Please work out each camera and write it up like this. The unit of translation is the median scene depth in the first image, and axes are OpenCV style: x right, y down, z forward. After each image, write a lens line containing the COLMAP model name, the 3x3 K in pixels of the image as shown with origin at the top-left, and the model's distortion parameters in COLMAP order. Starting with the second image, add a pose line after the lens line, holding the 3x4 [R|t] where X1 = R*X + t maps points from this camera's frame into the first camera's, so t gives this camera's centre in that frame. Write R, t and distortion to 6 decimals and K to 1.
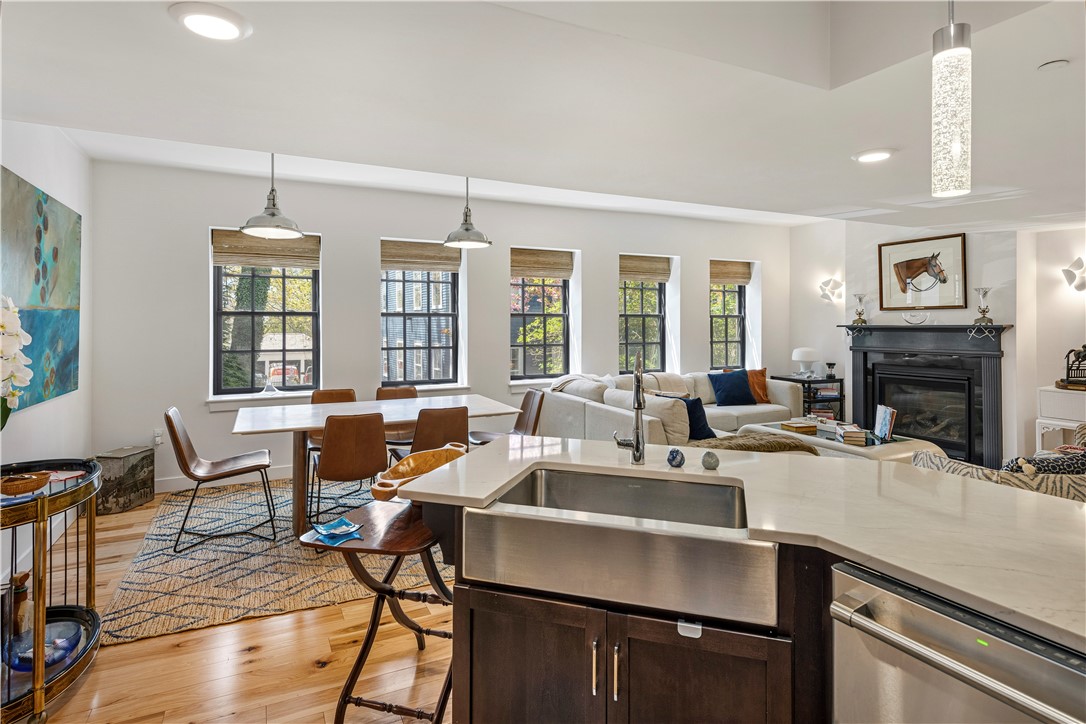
lens RADIAL K [[573.7, 0, 540.9], [0, 573.7, 322.3], [0, 0, 1]] dist [0.011477, -0.005891]
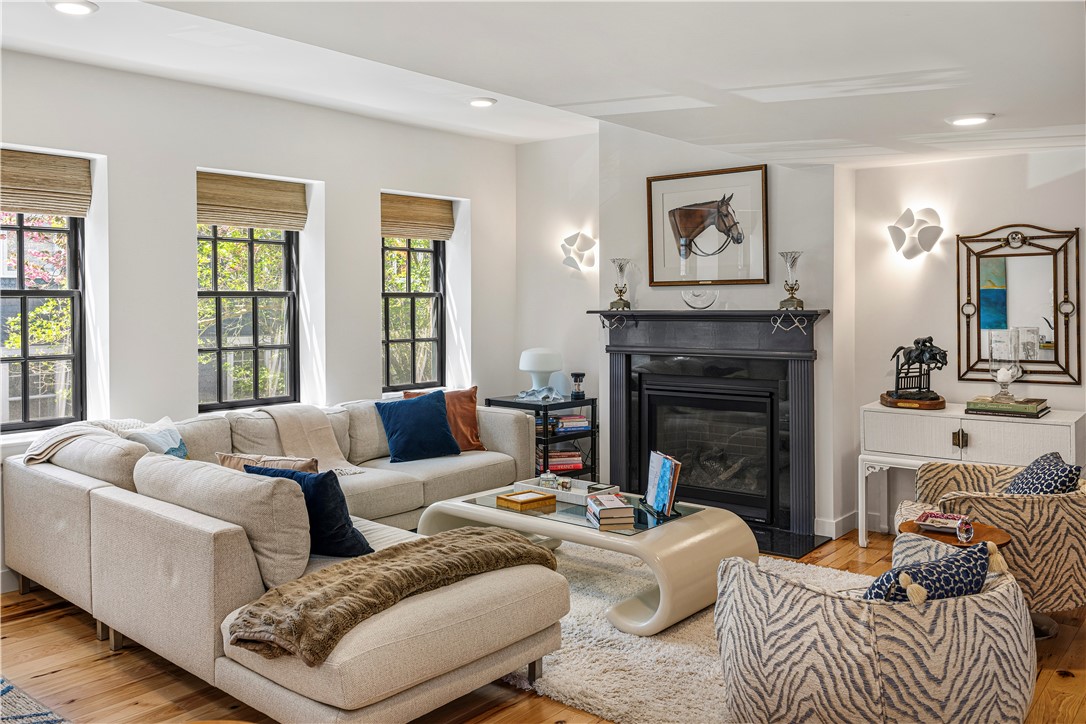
lens RADIAL K [[888.1, 0, 544.3], [0, 888.1, 318.6], [0, 0, 1]] dist [-0.004099, -0.013489]
pose [[0.908885, -0.011089, 0.416900, 0.098645], [0.002931, 0.999792, 0.020205, -0.005876], [-0.417038, -0.017142, 0.908728, 0.198546]]
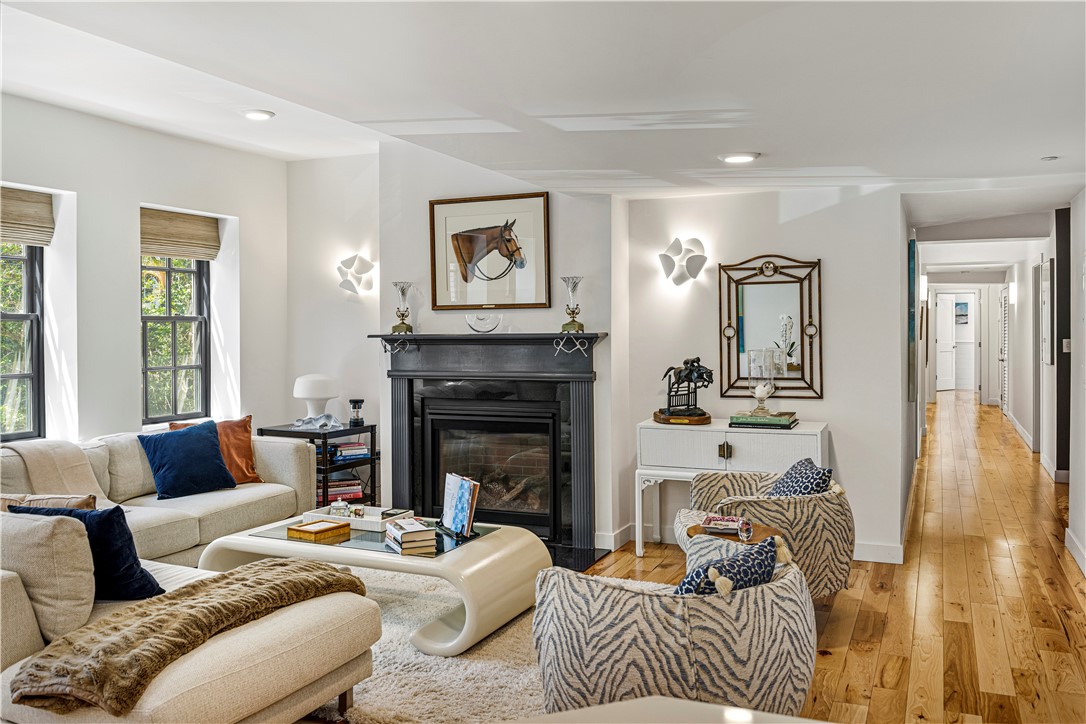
lens RADIAL K [[903.7, 0, 538.8], [0, 903.7, 343.9], [0, 0, 1]] dist [-0.022276, -0.005509]
pose [[0.763491, -0.013933, 0.645668, 0.061631], [0.003478, 0.999841, 0.017464, -0.001191], [-0.645809, -0.011088, 0.763418, 0.209054]]
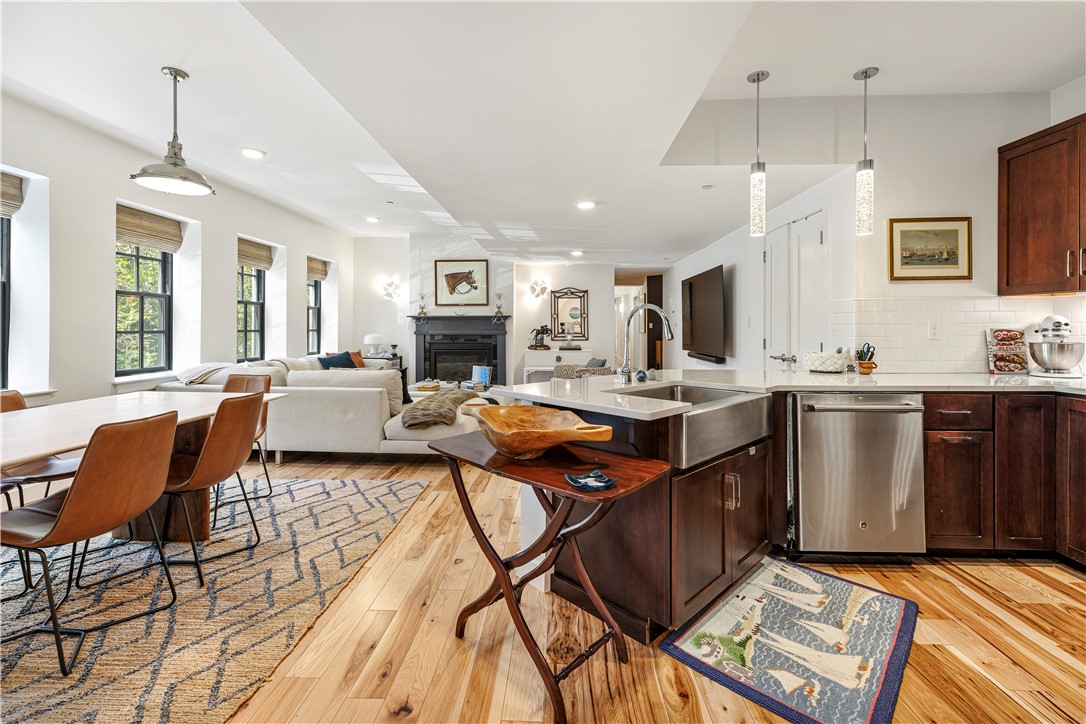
lens RADIAL K [[463.4, 0, 544.6], [0, 463.4, 325.7], [0, 0, 1]] dist [0.004000, -0.002792]
pose [[0.467757, 0.004799, 0.883844, -0.332085], [-0.002703, 0.999988, -0.004000, 0.035341], [-0.883853, -0.000518, 0.467765, 0.218827]]
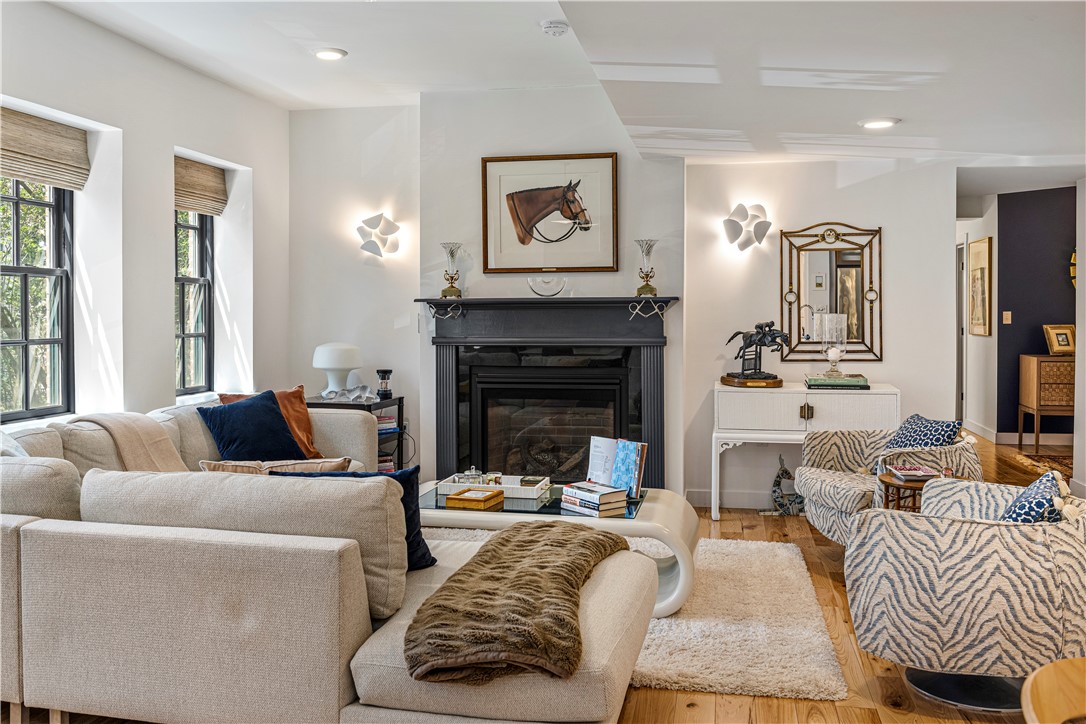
lens RADIAL K [[938.7, 0, 532.9], [0, 938.7, 339.7], [0, 0, 1]] dist [-0.019002, -0.004803]
pose [[0.604129, -0.022182, 0.796578, -0.138083], [-0.000646, 0.999599, 0.028325, 0.020277], [-0.796886, -0.017626, 0.603872, 0.412156]]
